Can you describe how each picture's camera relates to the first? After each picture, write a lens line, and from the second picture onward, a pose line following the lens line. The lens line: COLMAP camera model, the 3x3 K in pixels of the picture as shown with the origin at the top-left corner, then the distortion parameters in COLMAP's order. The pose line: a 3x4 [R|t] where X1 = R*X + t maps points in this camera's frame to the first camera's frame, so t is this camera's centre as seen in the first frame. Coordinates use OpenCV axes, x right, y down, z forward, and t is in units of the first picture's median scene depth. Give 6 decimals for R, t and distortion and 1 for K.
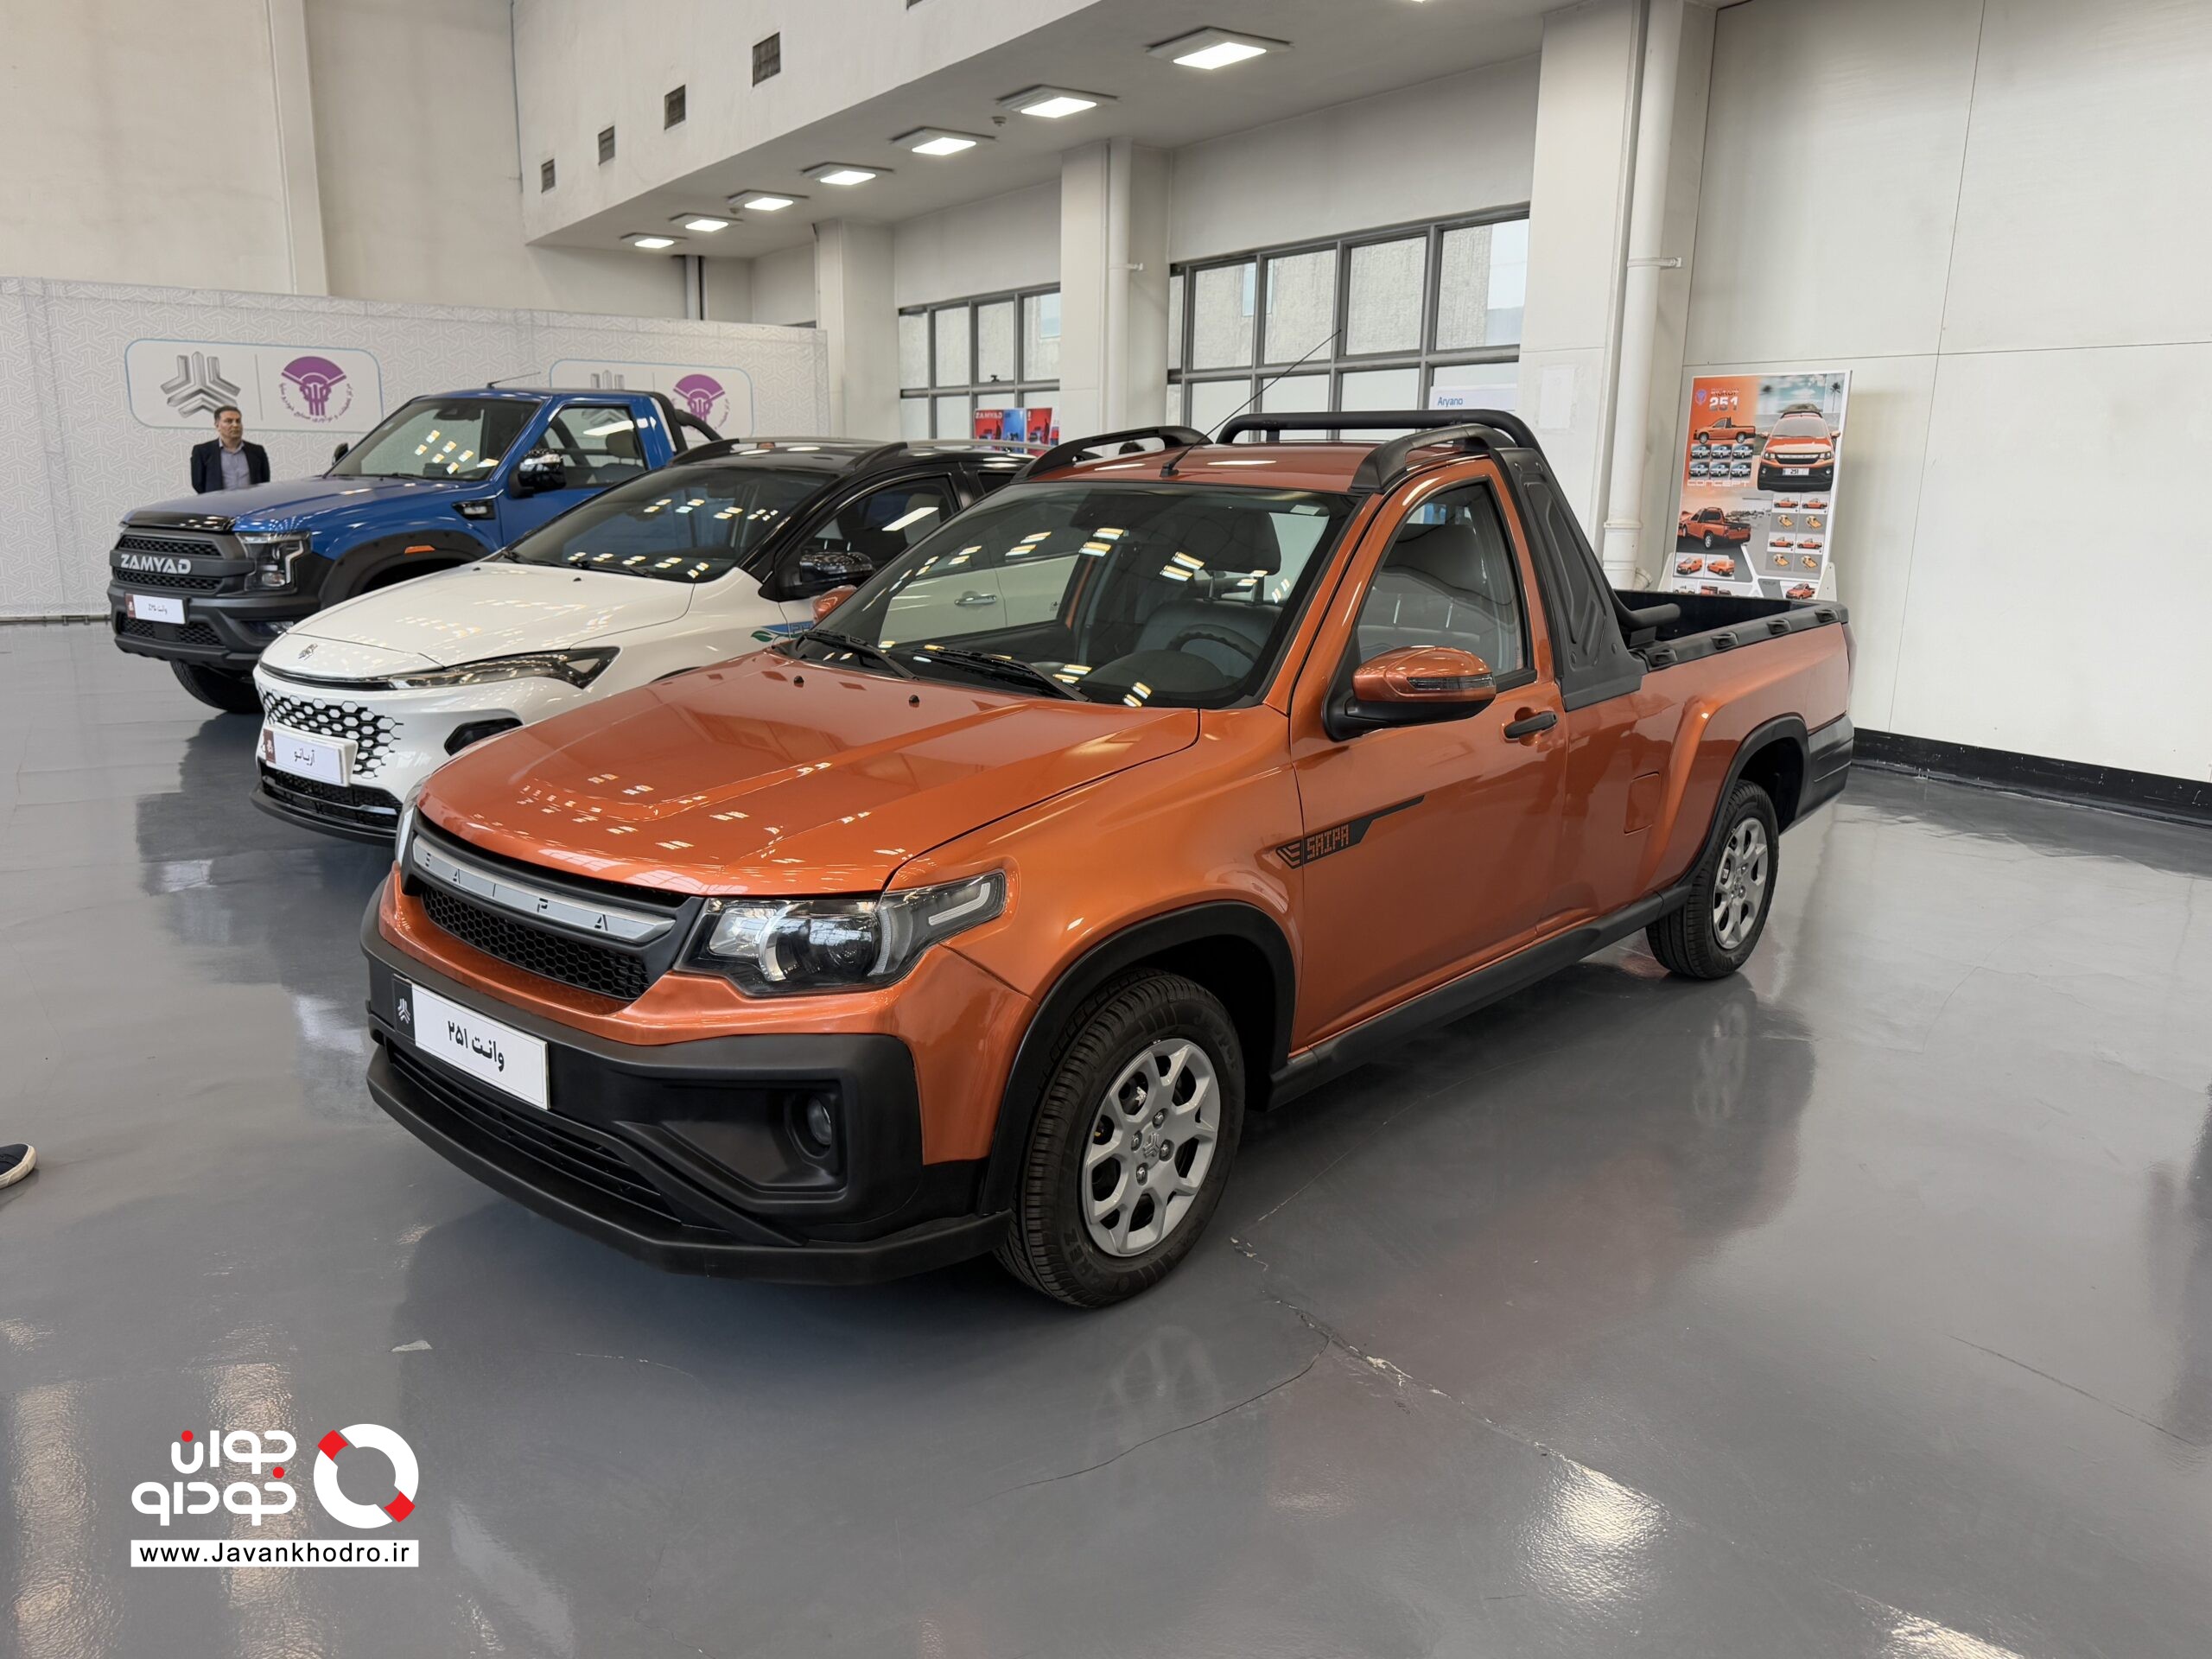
lens RADIAL K [[1595.0, 0, 1106.0], [0, 1595.0, 829.5], [0, 0, 1]] dist [0.062176, -0.093647]
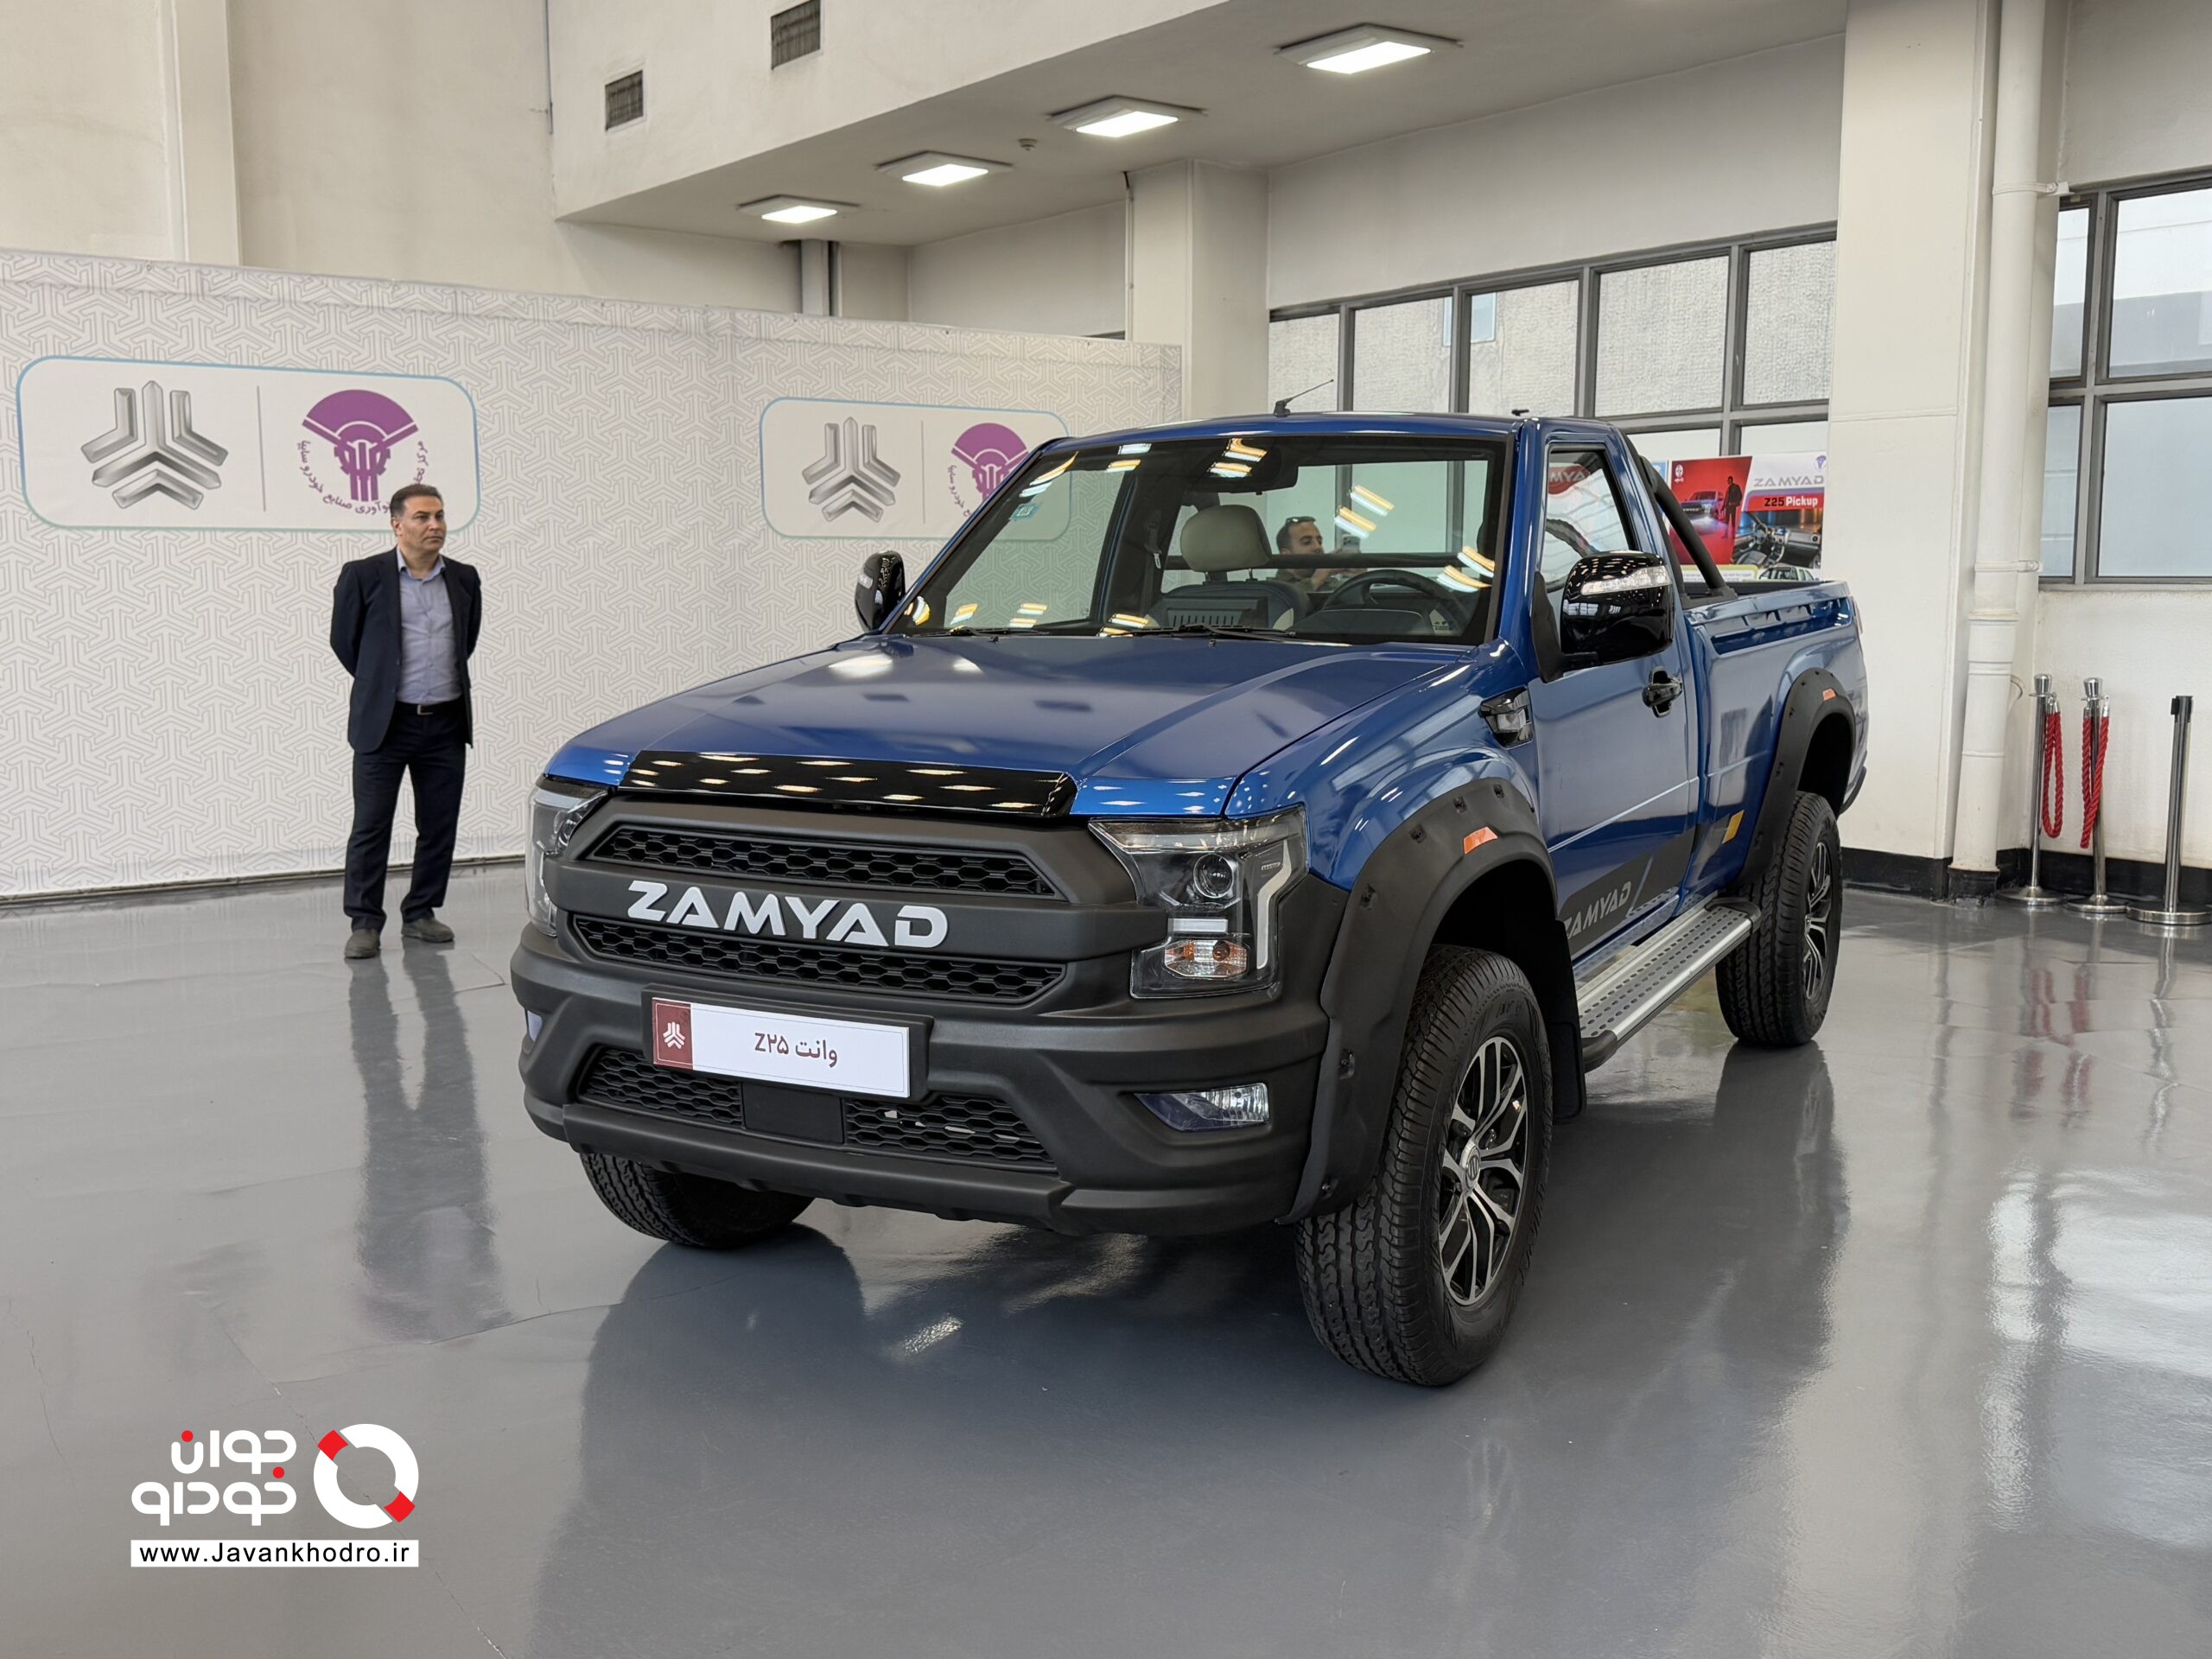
lens RADIAL K [[2097.3, 0, 1106.0], [0, 2097.3, 829.5], [0, 0, 1]] dist [0.129807, -0.254409]
pose [[0.996711, -0.030166, 0.075215, -0.449586], [0.037264, 0.994796, -0.094825, -0.111894], [-0.071963, 0.097316, 0.992648, 0.451225]]
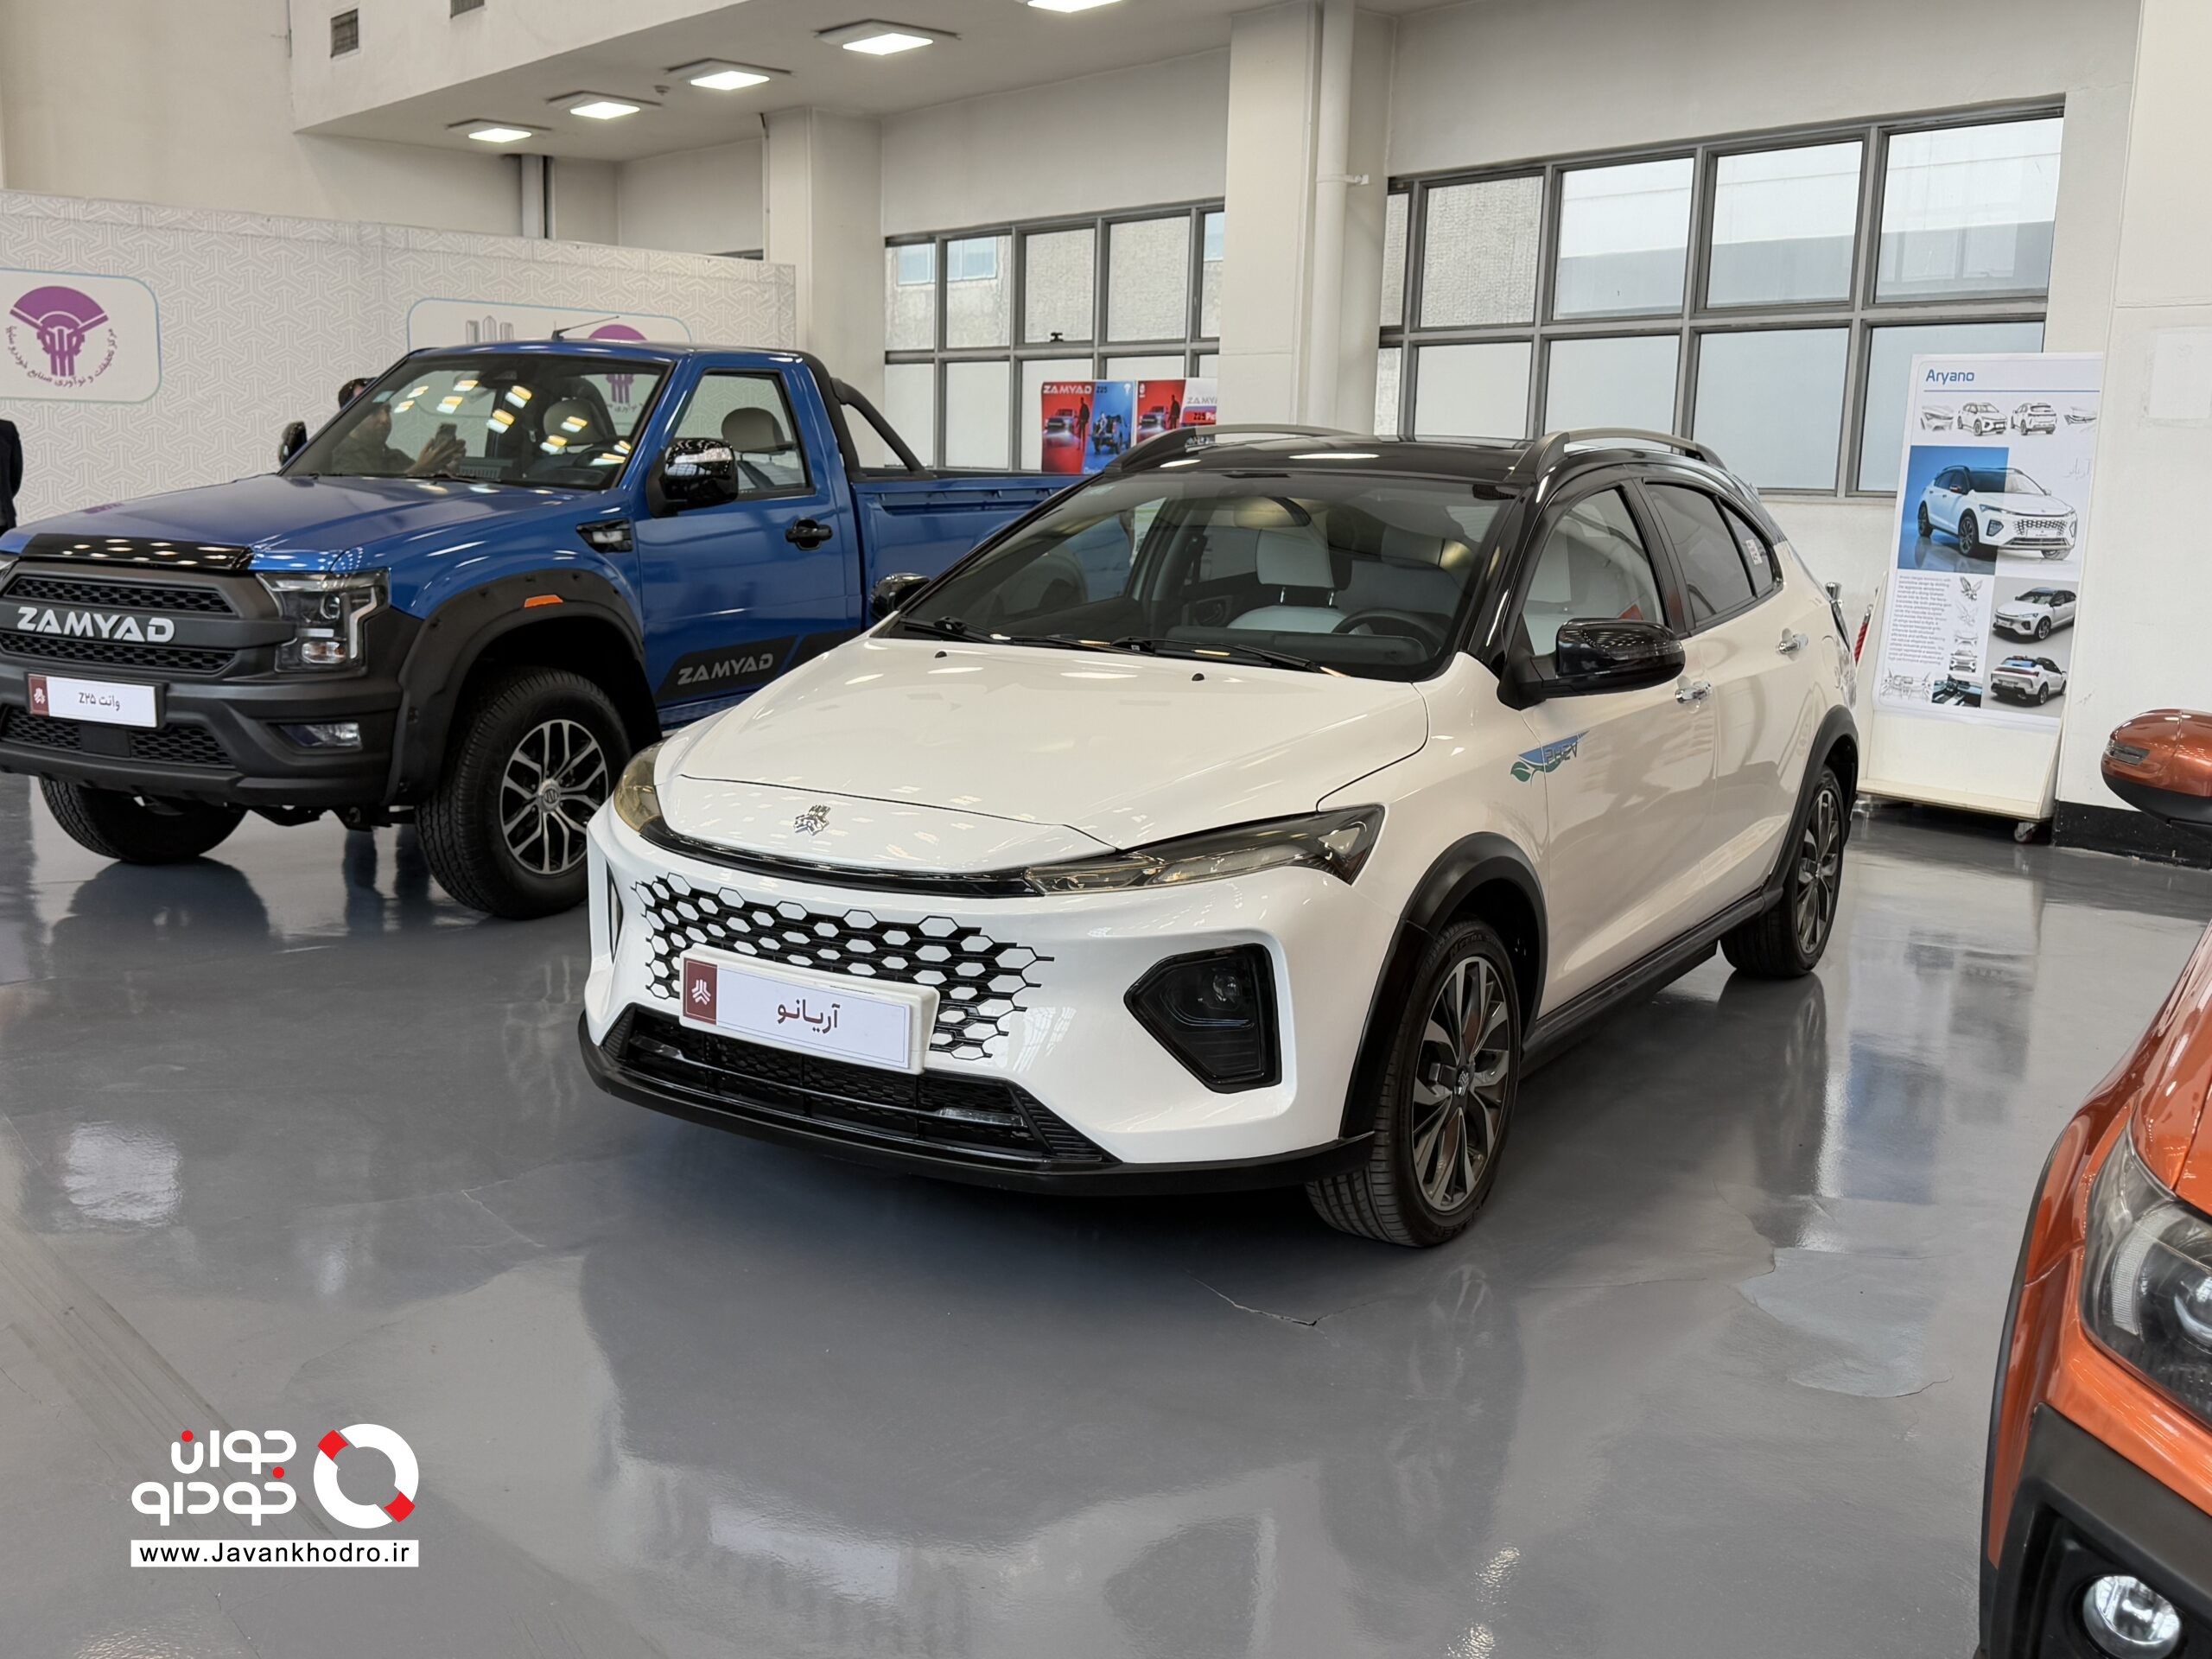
lens RADIAL K [[2097.3, 0, 1106.0], [0, 2097.3, 829.5], [0, 0, 1]] dist [0.129807, -0.254409]
pose [[0.993164, -0.011599, 0.116148, -0.255277], [0.017152, 0.998751, -0.046925, -0.038529], [-0.115458, 0.048597, 0.992123, 0.154830]]
